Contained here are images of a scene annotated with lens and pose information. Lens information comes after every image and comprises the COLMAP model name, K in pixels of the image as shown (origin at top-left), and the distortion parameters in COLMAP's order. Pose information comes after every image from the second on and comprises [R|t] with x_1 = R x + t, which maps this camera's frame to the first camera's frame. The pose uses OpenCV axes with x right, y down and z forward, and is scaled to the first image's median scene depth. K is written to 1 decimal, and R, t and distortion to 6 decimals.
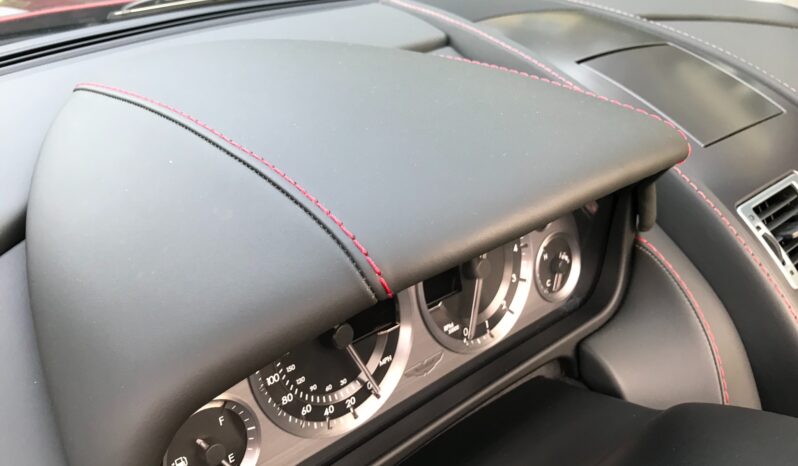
lens RADIAL K [[661.7, 0, 393.2], [0, 661.7, 234.5], [0, 0, 1]] dist [0.014917, -0.007873]
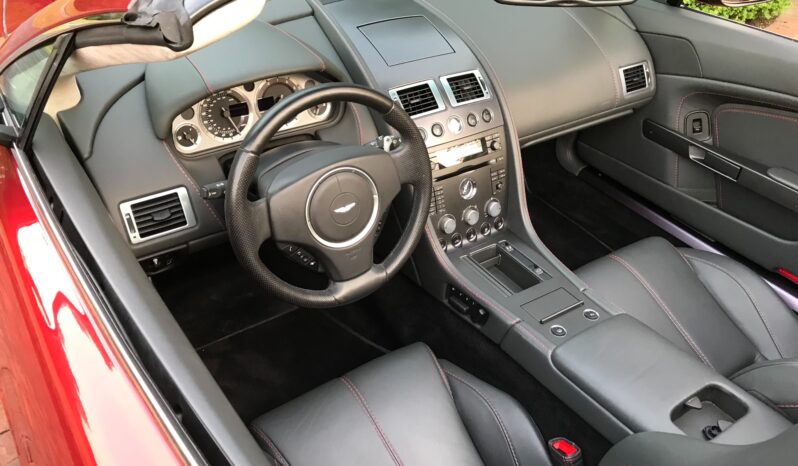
lens RADIAL K [[661.7, 0, 403.3], [0, 661.7, 235.9], [0, 0, 1]] dist [0.014917, -0.007873]
pose [[0.989655, 0.095796, -0.106802, 1.307424], [-0.077573, 0.983513, 0.163353, 0.139355], [0.120690, -0.153378, 0.980770, -2.501553]]
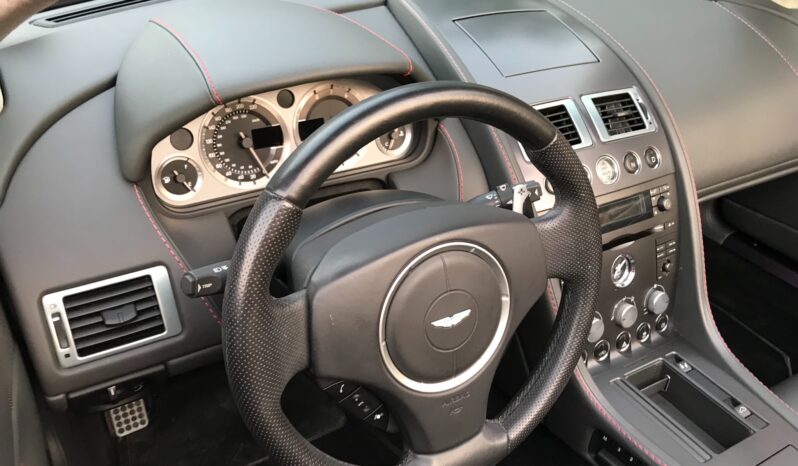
lens RADIAL K [[661.7, 0, 404.1], [0, 661.7, 232.0], [0, 0, 1]] dist [0.014917, -0.007873]
pose [[0.978554, 0.115627, -0.170475, 0.829215], [-0.101042, 0.990628, 0.091907, 0.188197], [0.179504, -0.072711, 0.981066, -1.073833]]
